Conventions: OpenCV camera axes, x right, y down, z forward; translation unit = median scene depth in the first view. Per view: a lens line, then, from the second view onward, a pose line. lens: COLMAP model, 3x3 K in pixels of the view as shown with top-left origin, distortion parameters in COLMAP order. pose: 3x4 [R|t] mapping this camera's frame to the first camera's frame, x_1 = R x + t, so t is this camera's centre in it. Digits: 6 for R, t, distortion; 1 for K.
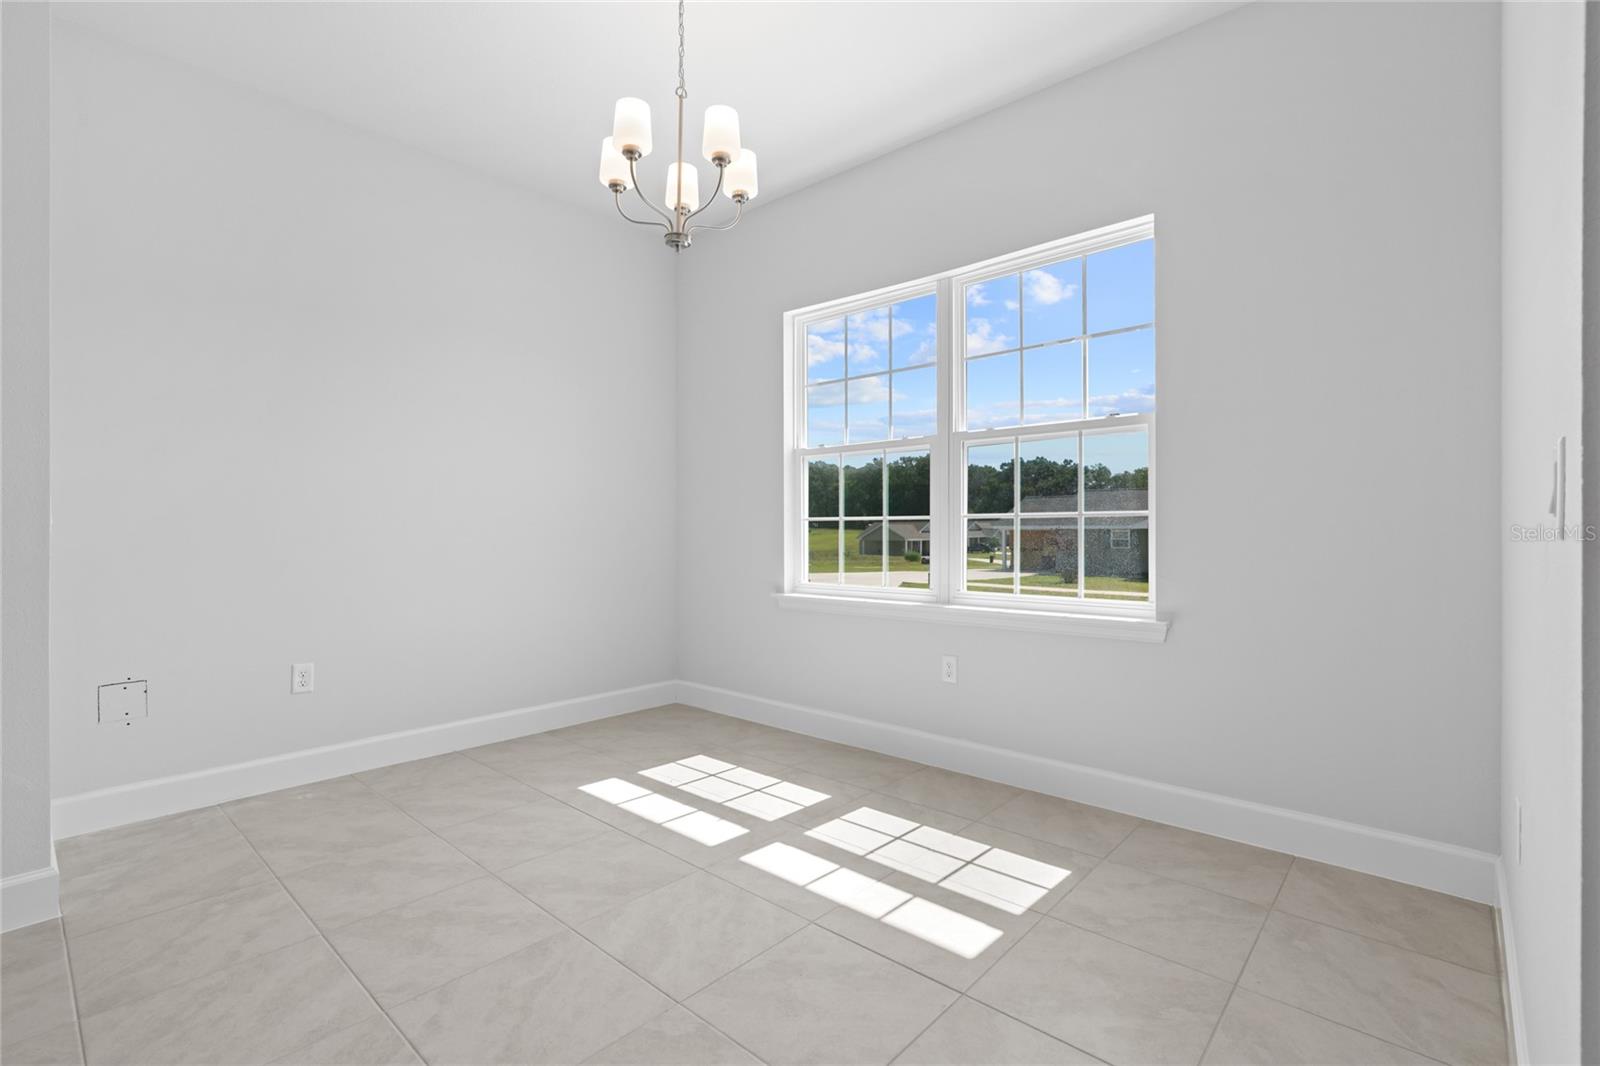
lens RADIAL K [[715.7, 0, 803.6], [0, 715.7, 525.9], [0, 0, 1]] dist [-0.013216, 0.005155]
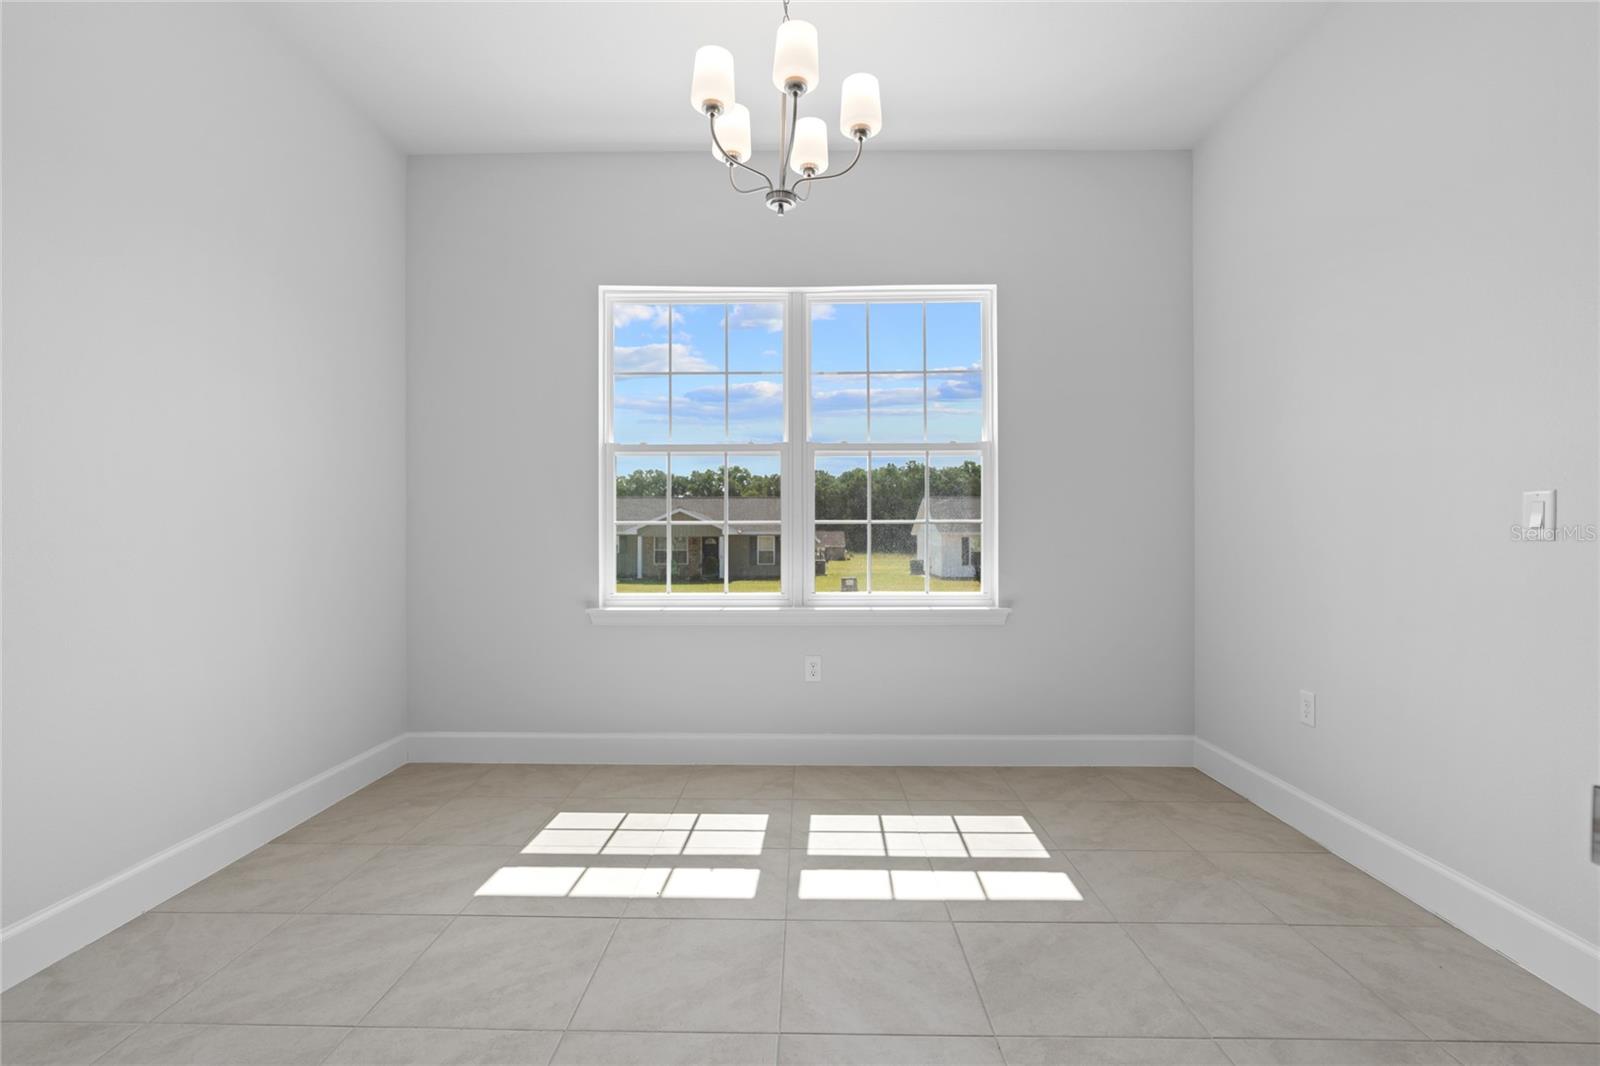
lens RADIAL K [[715.7, 0, 768.9], [0, 715.7, 530.8], [0, 0, 1]] dist [-0.013216, 0.005155]
pose [[0.763583, 0.005739, 0.645684, -0.557841], [-0.002210, 0.999978, -0.006274, 0.007215], [-0.645706, 0.003363, 0.763579, 0.264921]]
